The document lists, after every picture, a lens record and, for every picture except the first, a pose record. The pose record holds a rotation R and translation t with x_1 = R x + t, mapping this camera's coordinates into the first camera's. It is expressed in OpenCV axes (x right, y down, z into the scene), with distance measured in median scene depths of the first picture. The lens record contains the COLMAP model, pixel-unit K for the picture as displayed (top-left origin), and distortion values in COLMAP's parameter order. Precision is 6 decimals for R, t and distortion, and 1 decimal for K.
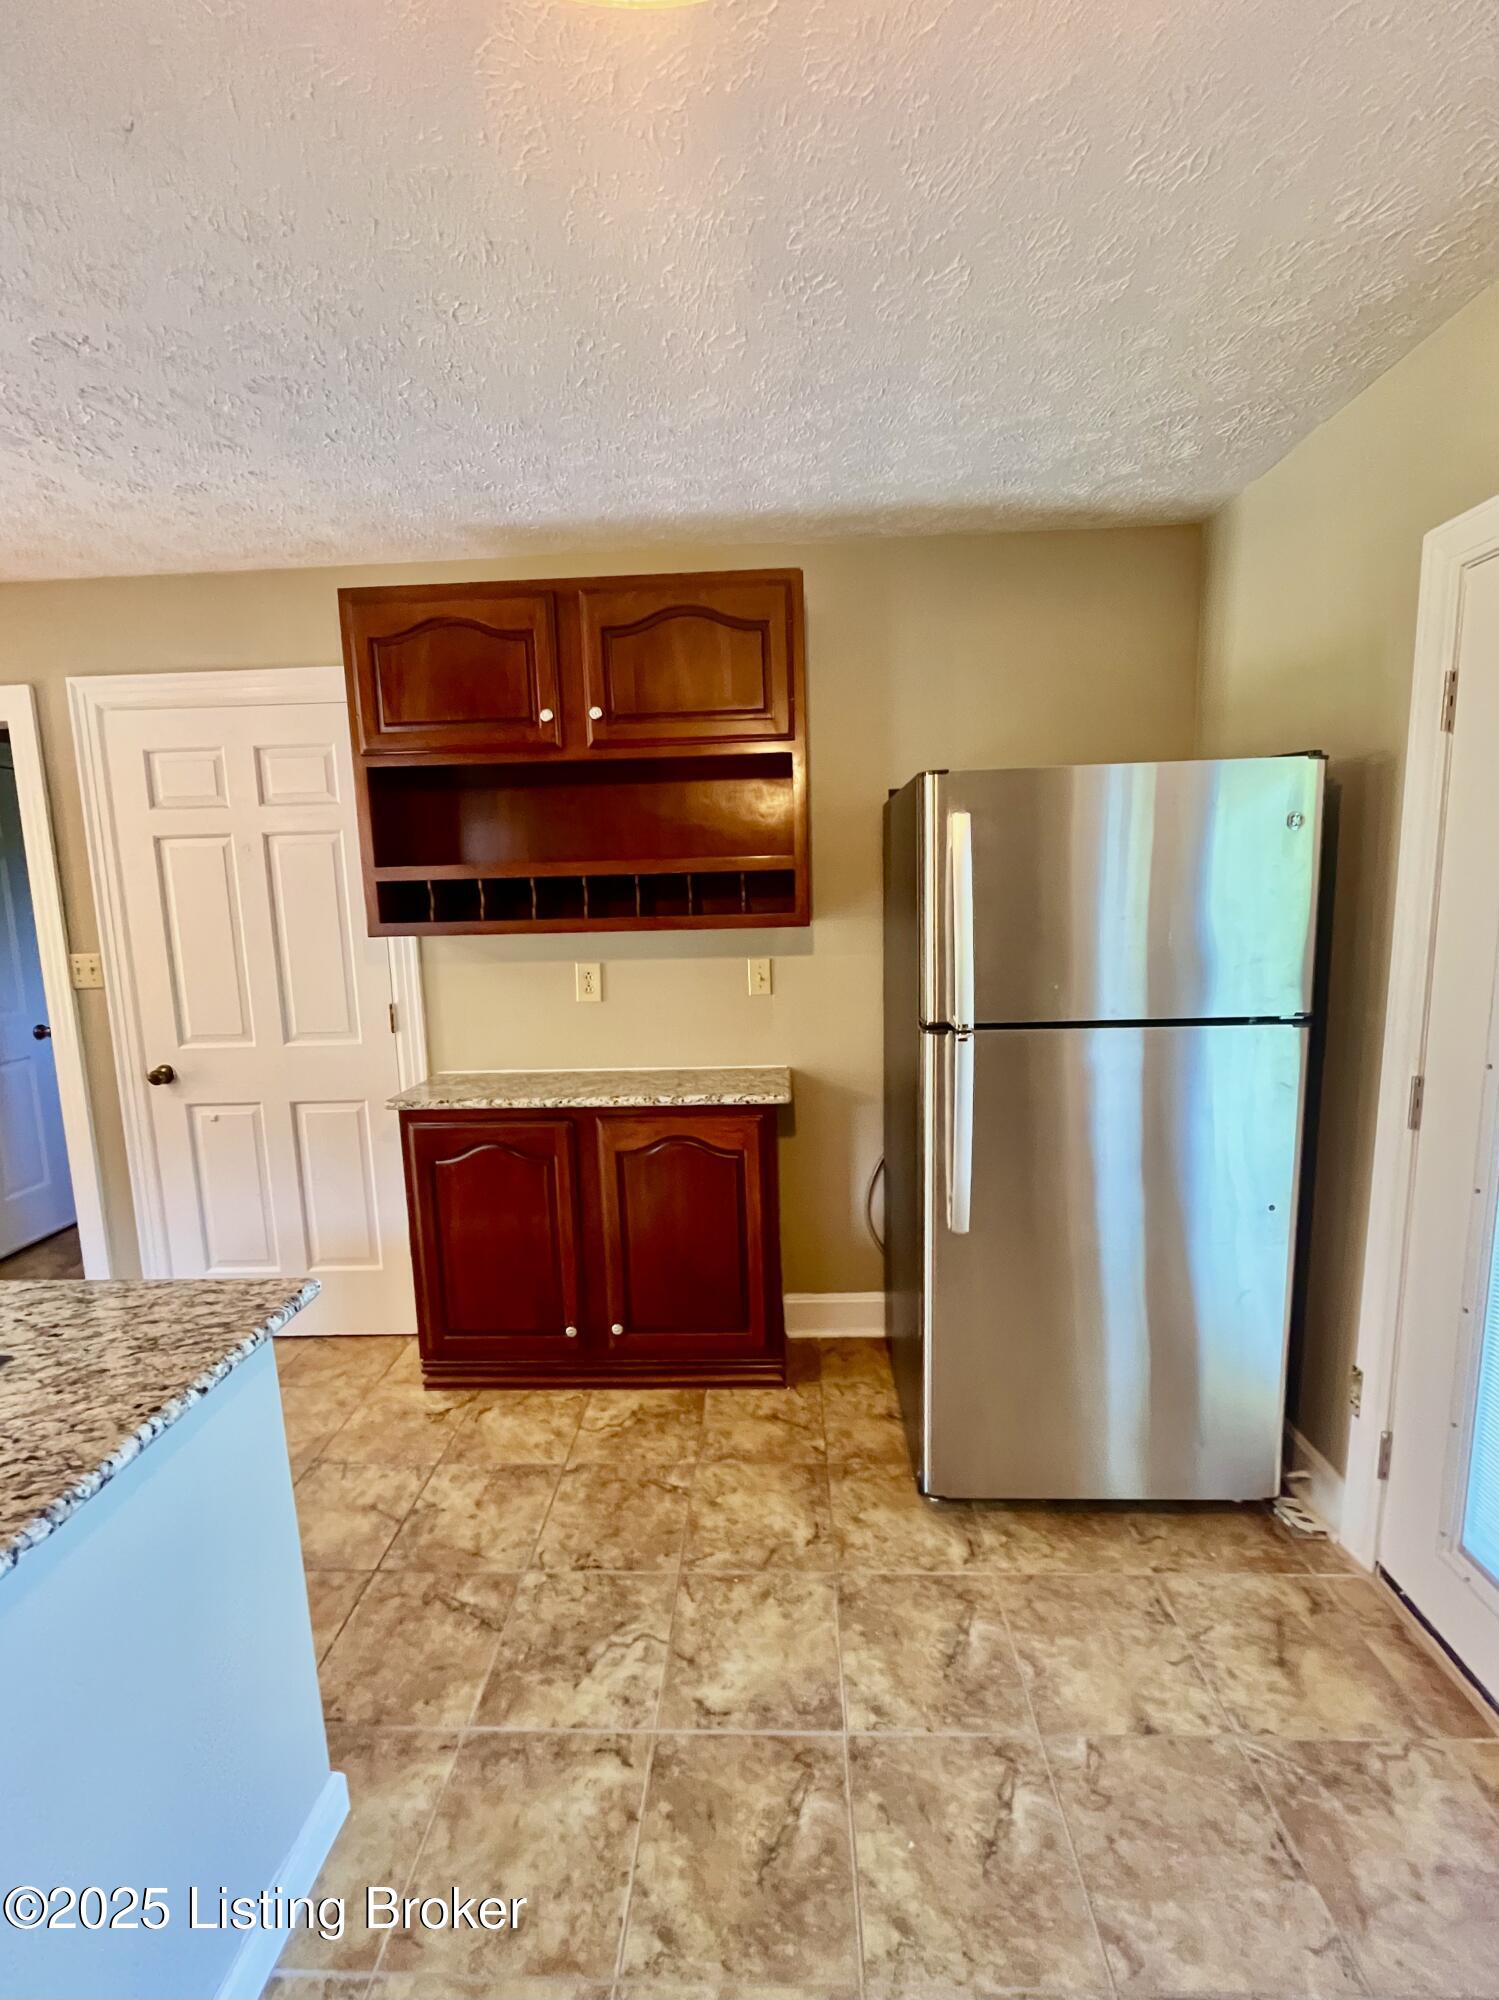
lens RADIAL K [[817.9, 0, 764.3], [0, 817.9, 993.8], [0, 0, 1]] dist [-0.002763, 0.000311]
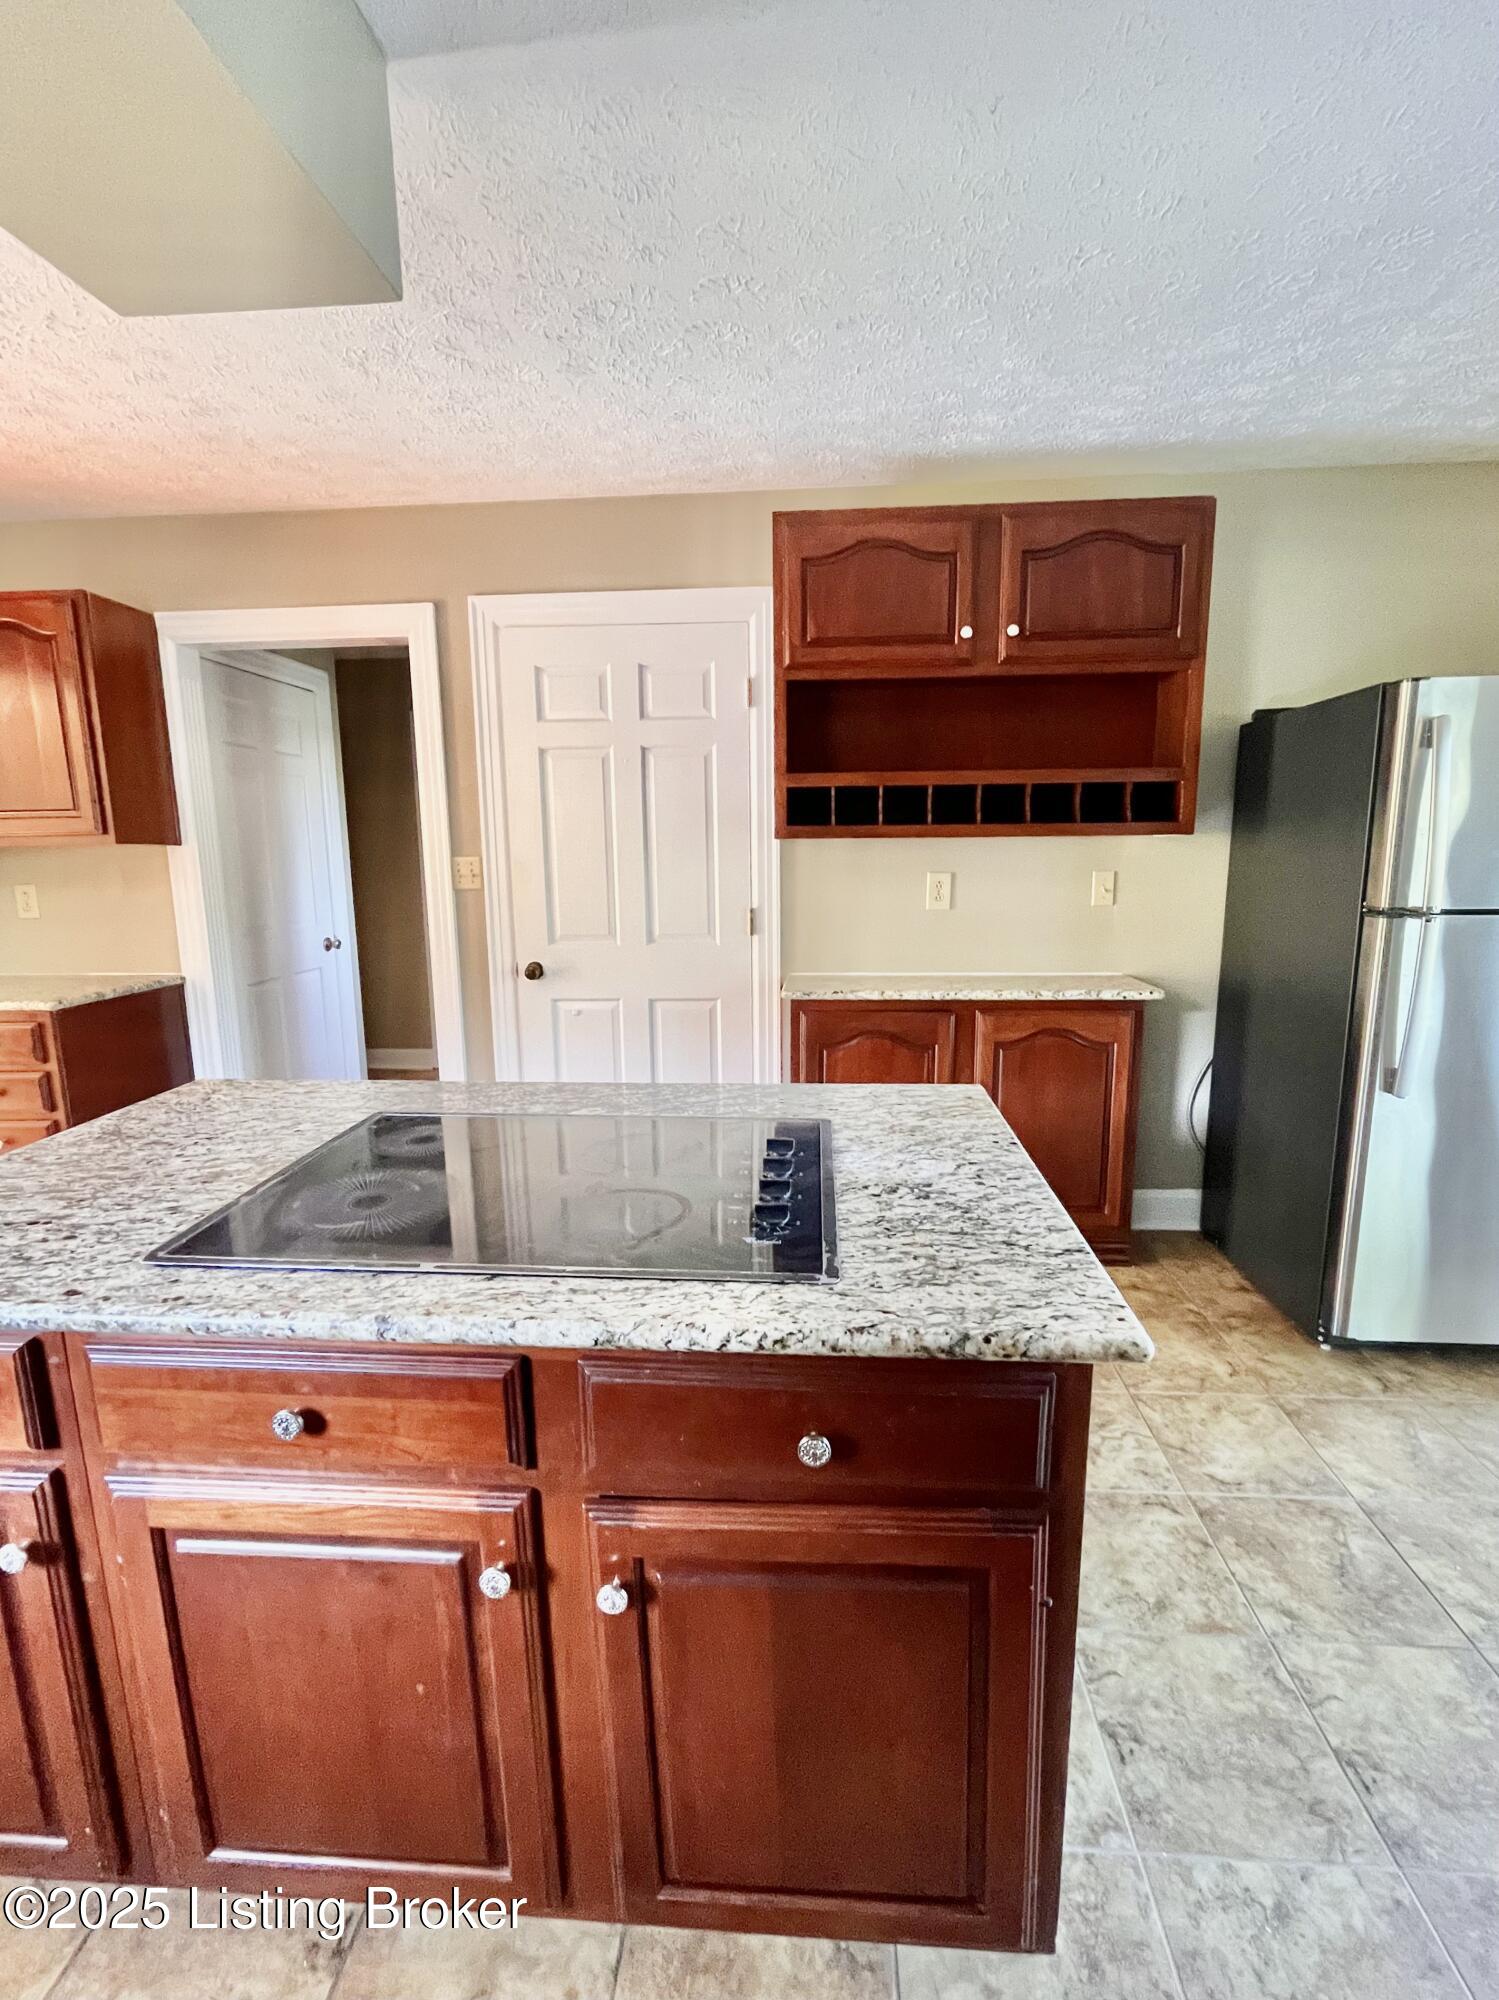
lens RADIAL K [[867.5, 0, 757.3], [0, 867.5, 992.3], [0, 0, 1]] dist [0.000002, -0.001218]
pose [[0.999481, 0.019591, -0.025559, -0.492980], [-0.018819, 0.999370, 0.030099, 0.103898], [0.026133, -0.029603, 0.999220, -0.165379]]
